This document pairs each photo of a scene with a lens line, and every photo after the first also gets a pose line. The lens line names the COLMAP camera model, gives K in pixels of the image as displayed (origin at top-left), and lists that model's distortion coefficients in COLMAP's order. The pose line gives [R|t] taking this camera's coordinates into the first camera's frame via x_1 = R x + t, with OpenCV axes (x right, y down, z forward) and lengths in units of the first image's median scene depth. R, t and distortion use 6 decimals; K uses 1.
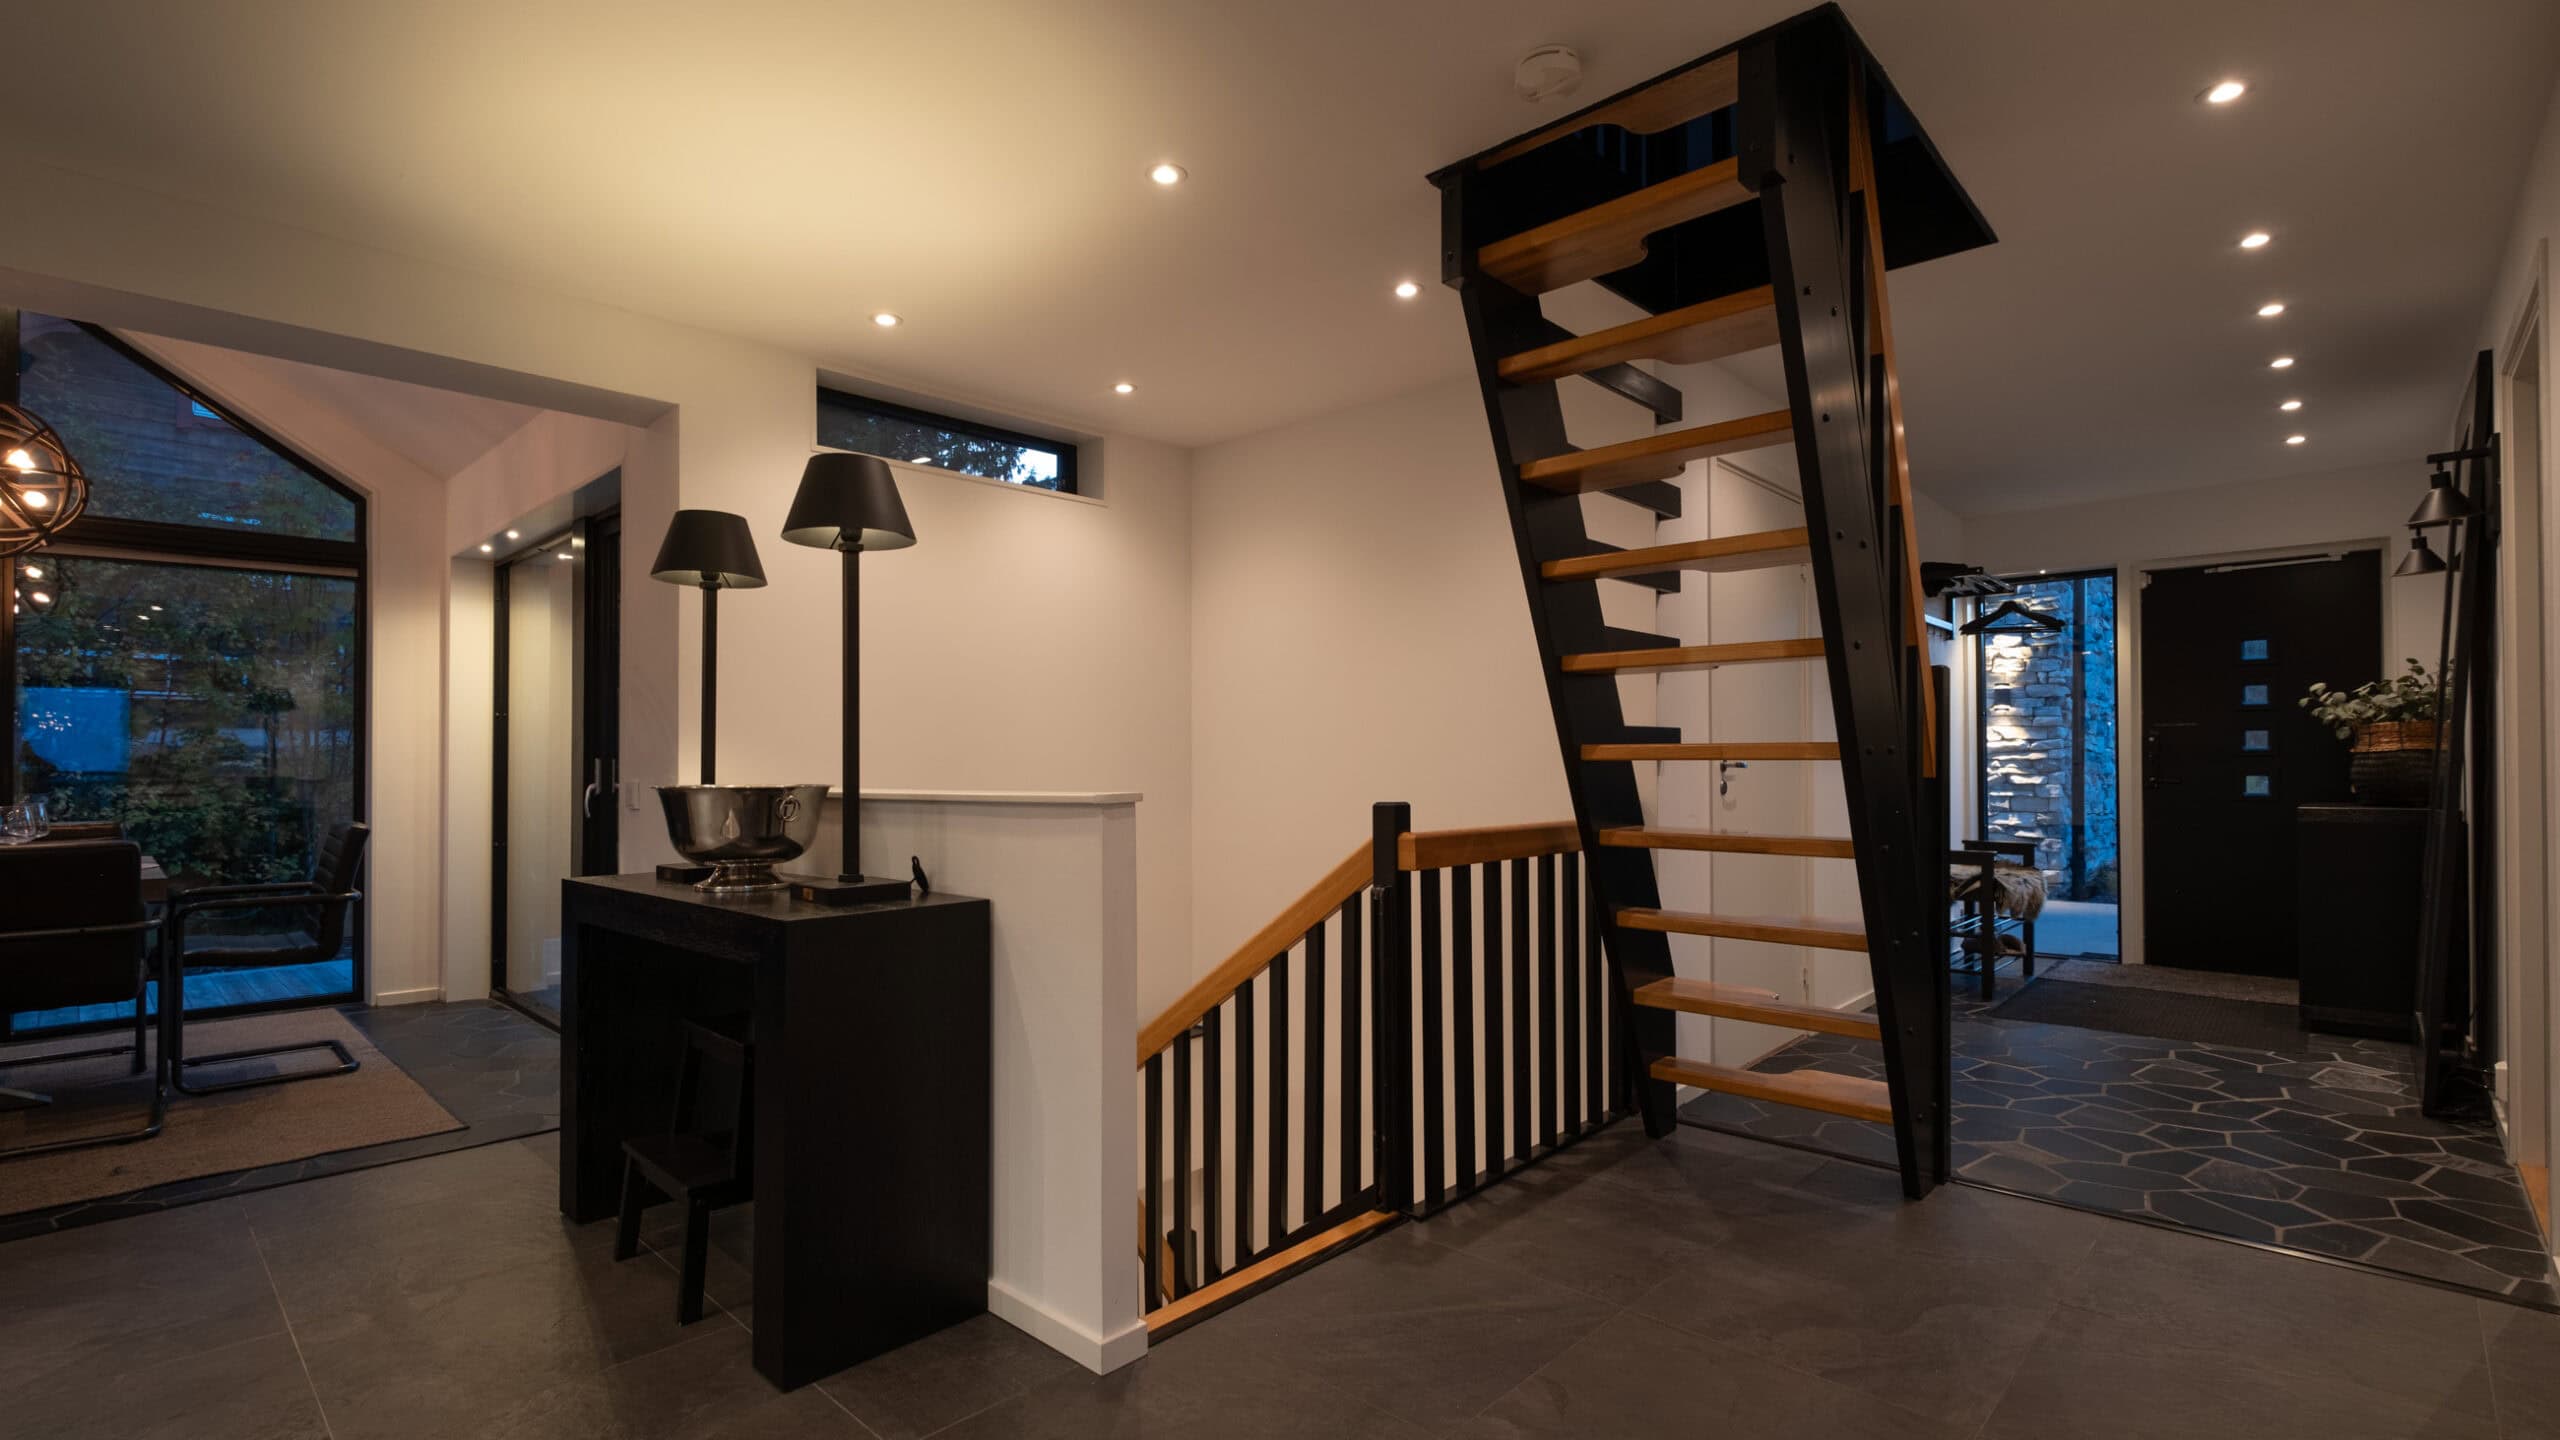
lens RADIAL K [[1138.6, 0, 1337.1], [0, 1138.6, 758.1], [0, 0, 1]] dist [0.000132, -0.000067]
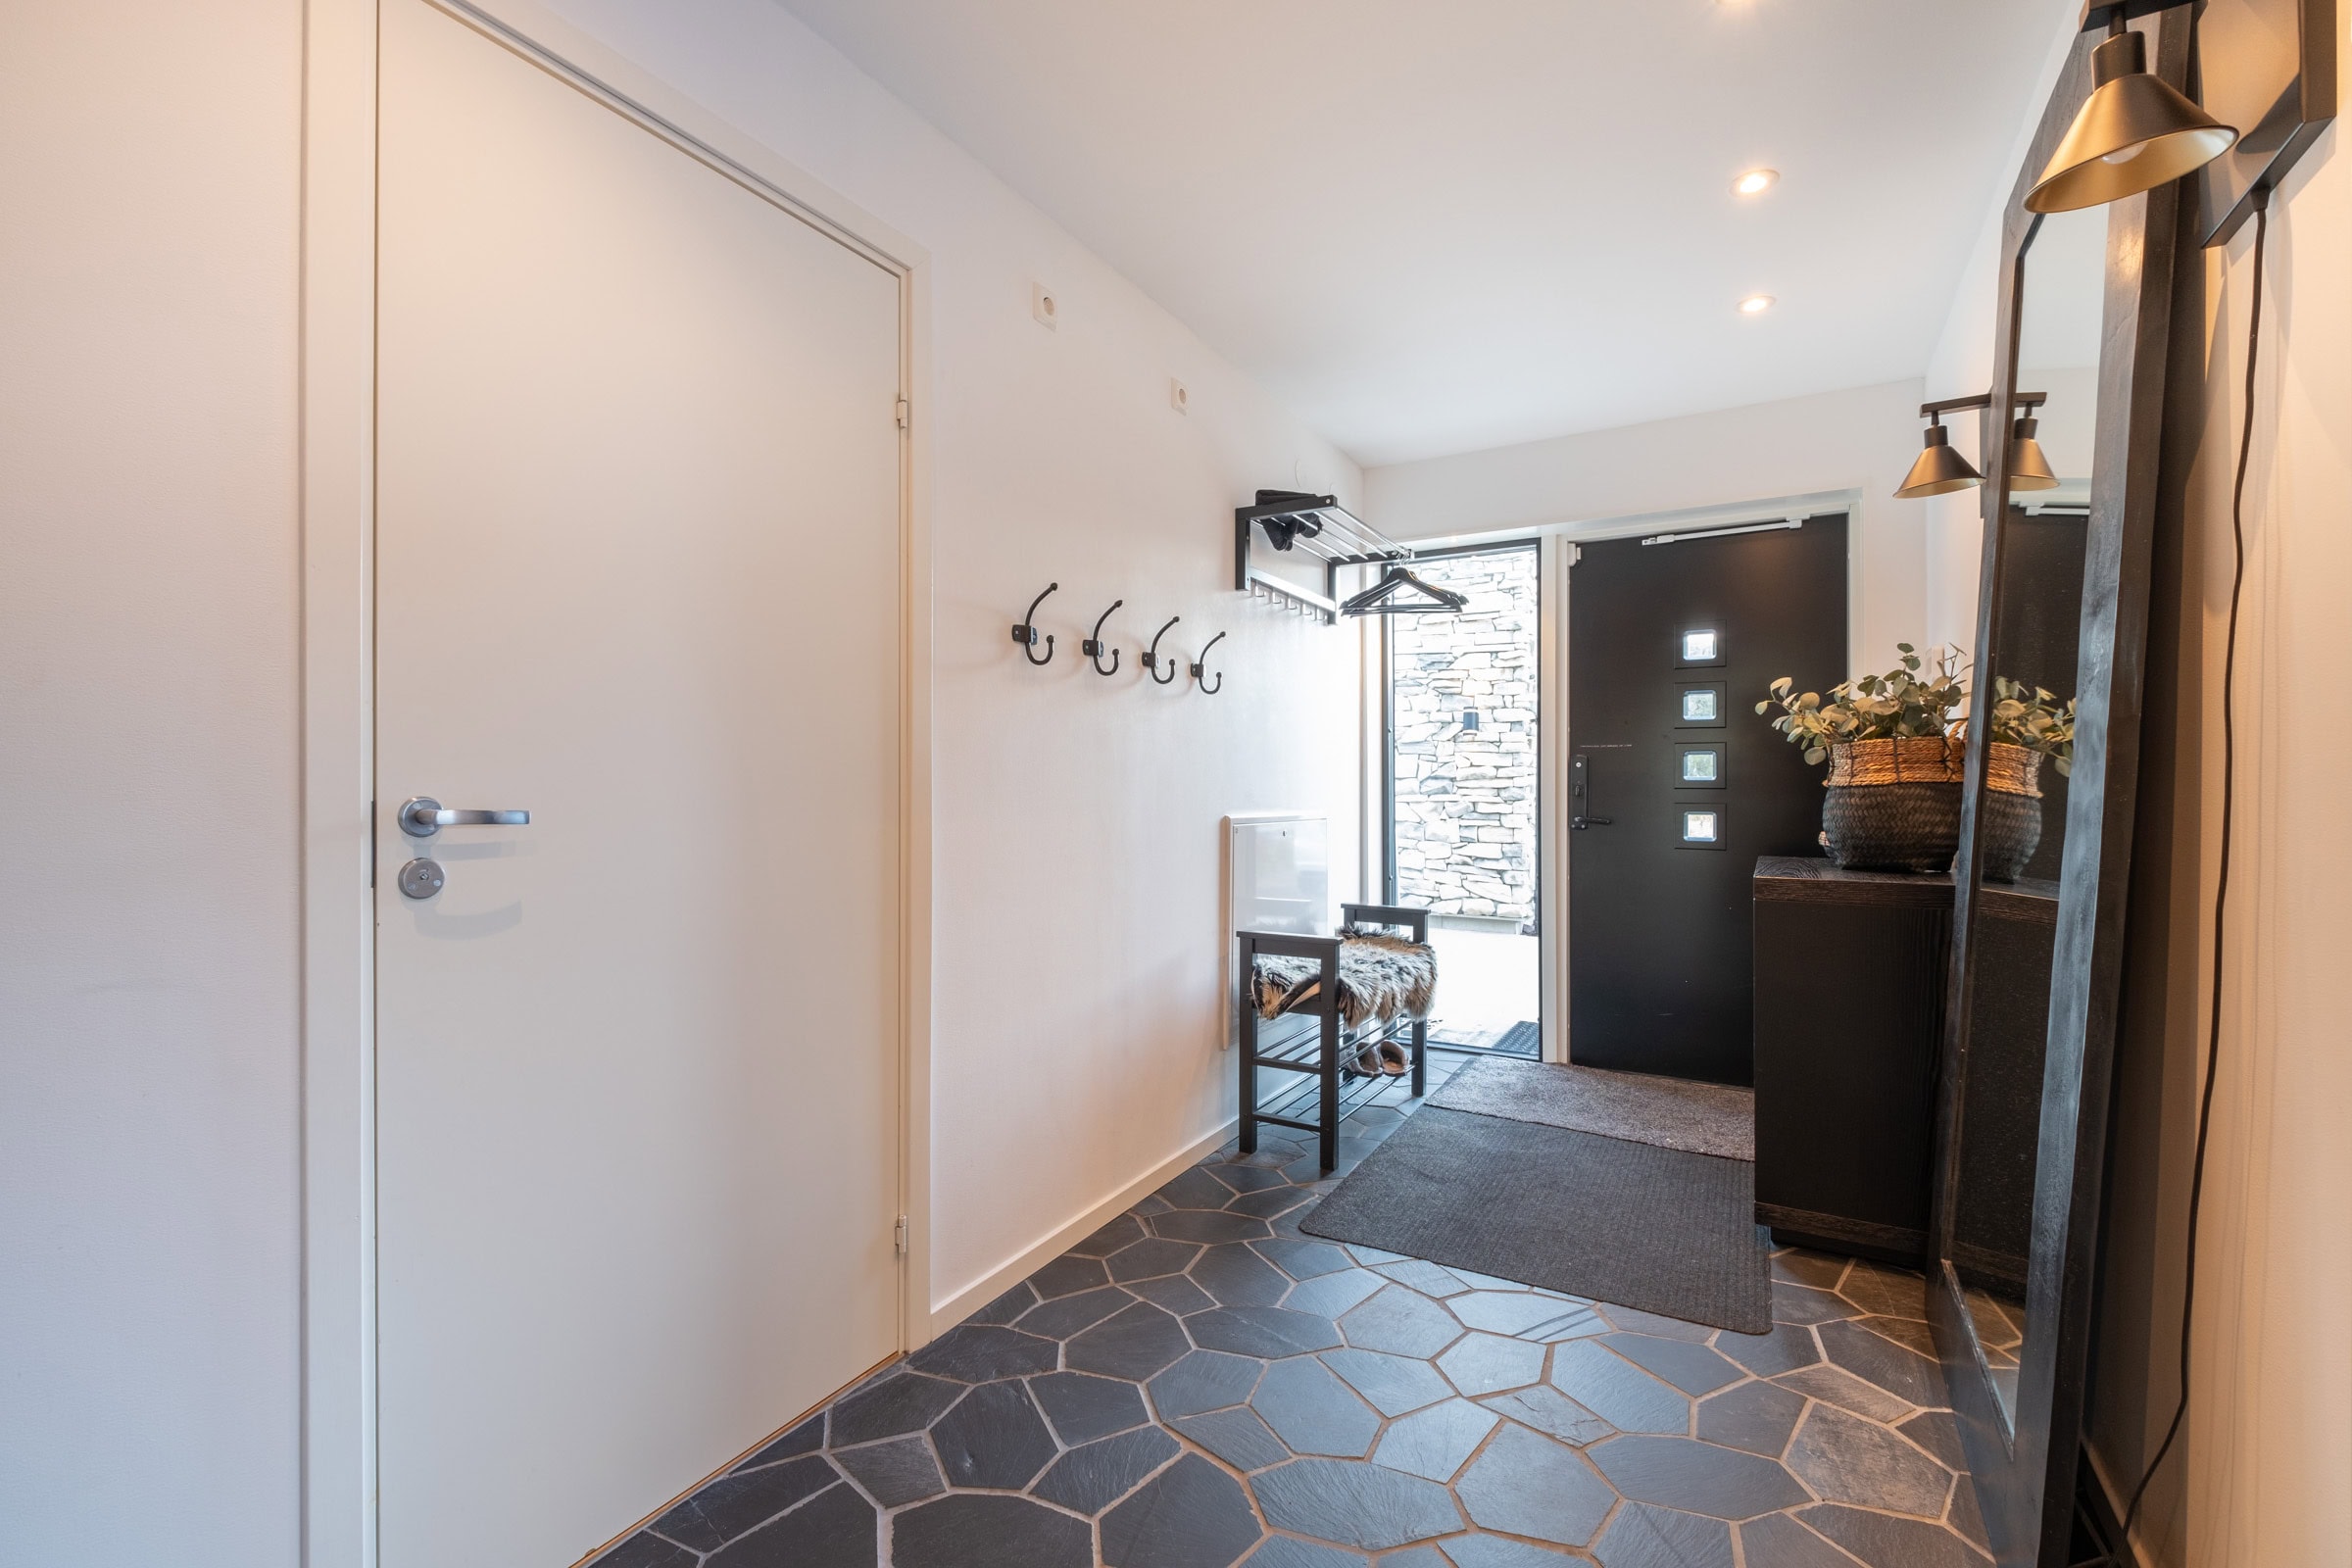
lens RADIAL K [[1070.2, 0, 1176.0], [0, 1070.2, 784.0], [0, 0, 1]] dist [-0.001241, -0.000214]
pose [[0.975629, 0.006436, 0.219331, 0.389441], [-0.007197, 0.999971, 0.002669, -0.004945], [-0.219307, -0.004183, 0.975647, 0.477874]]
